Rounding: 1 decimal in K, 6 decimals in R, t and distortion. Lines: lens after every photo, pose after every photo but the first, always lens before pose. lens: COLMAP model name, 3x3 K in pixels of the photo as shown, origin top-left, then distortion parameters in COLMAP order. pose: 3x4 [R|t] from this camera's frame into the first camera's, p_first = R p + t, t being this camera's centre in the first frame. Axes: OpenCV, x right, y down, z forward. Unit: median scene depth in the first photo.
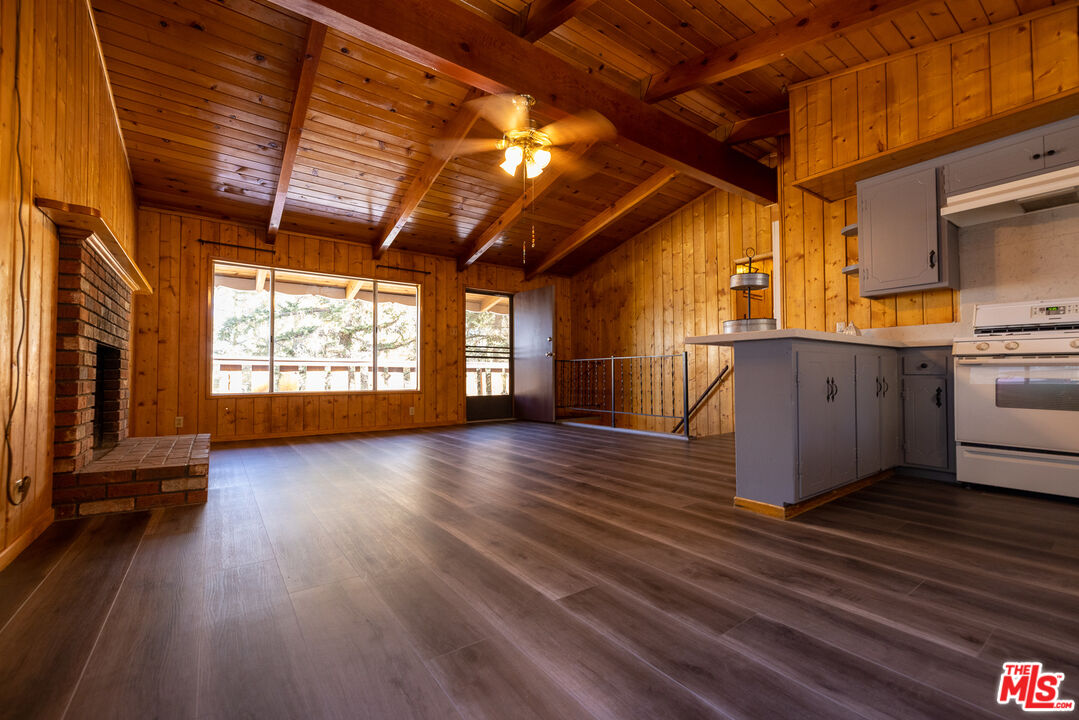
lens RADIAL K [[451.3, 0, 539.9], [0, 451.3, 363.2], [0, 0, 1]] dist [0.002035, -0.000818]
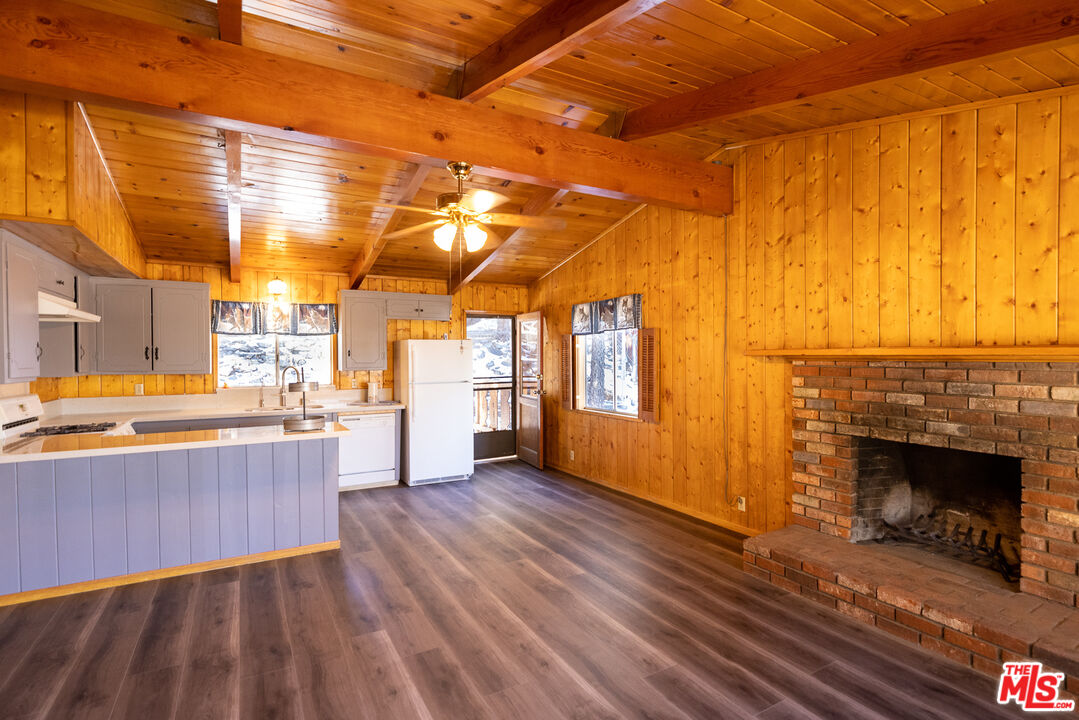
lens RADIAL K [[525.2, 0, 539.5], [0, 525.2, 362.2], [0, 0, 1]] dist [0.000775, -0.000256]
pose [[-0.993136, 0.008272, 0.116669, -0.425485], [0.007222, 0.999930, -0.009423, -0.265223], [-0.116739, -0.008516, -0.993126, 2.722940]]
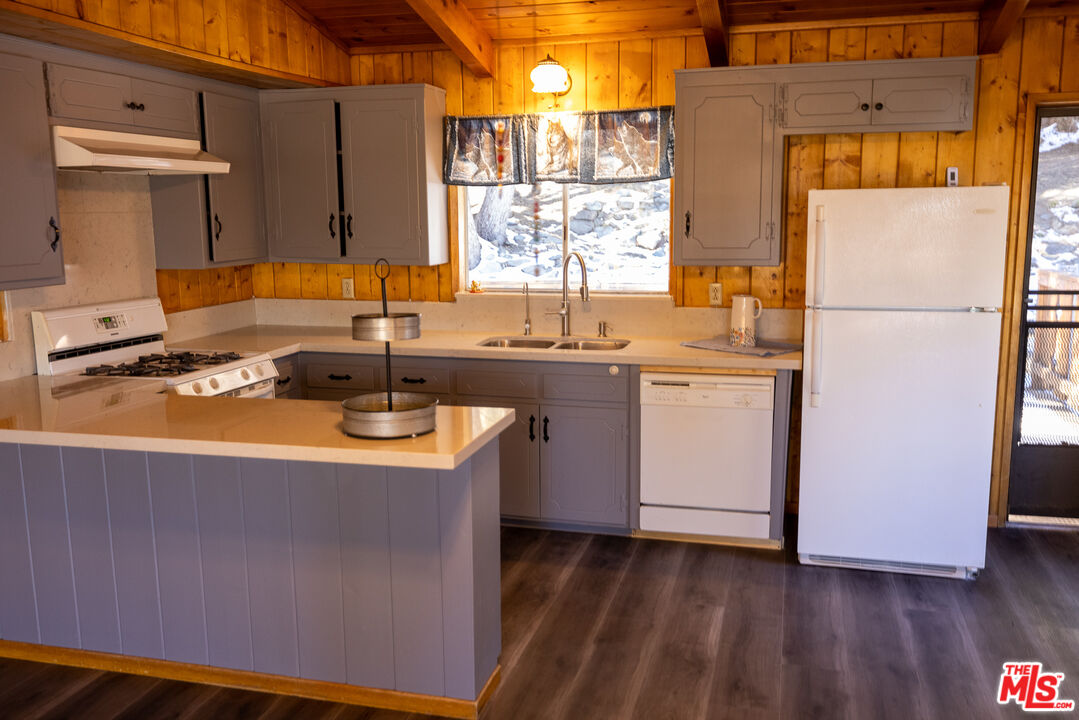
lens RADIAL K [[948.8, 0, 540.6], [0, 948.8, 365.6], [0, 0, 1]] dist [0.000625, -0.002536]
pose [[-0.629373, -0.114018, 0.768693, -0.546740], [-0.005133, 0.989766, 0.142606, -0.329917], [-0.777086, 0.085807, -0.623517, 1.749885]]
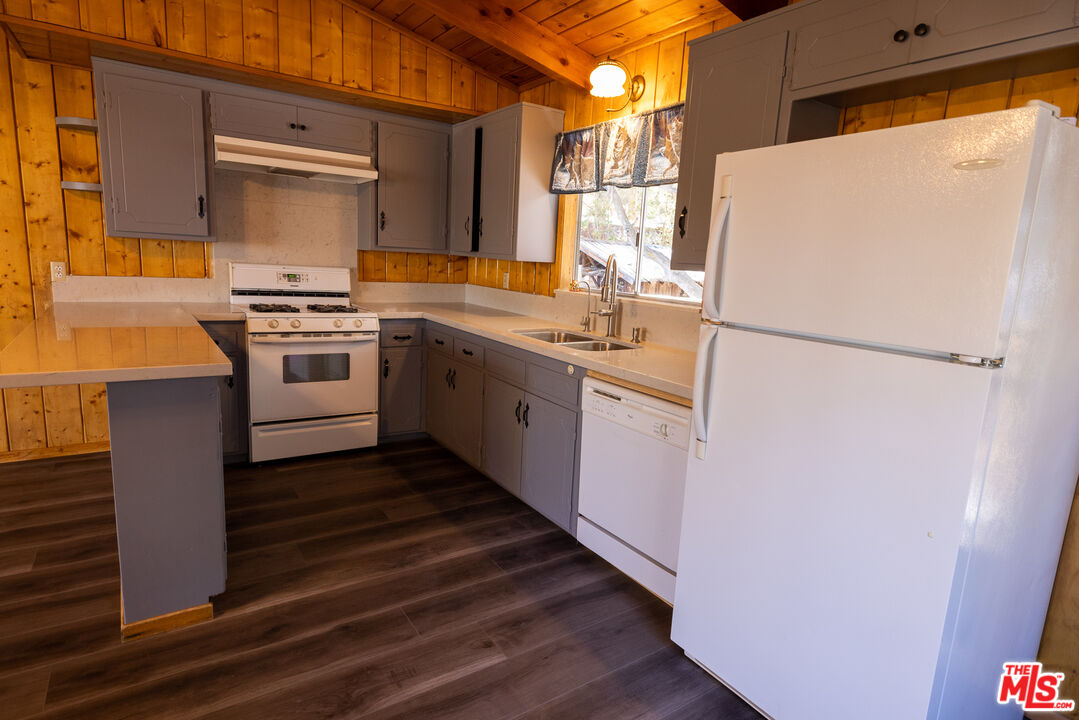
lens RADIAL K [[583.9, 0, 536.3], [0, 583.9, 363.4], [0, 0, 1]] dist [0.001900, -0.000071]
pose [[0.037239, -0.171981, 0.984396, -0.286636], [-0.078433, 0.981538, 0.174448, -0.253298], [-0.996224, -0.083706, 0.023063, 0.471902]]
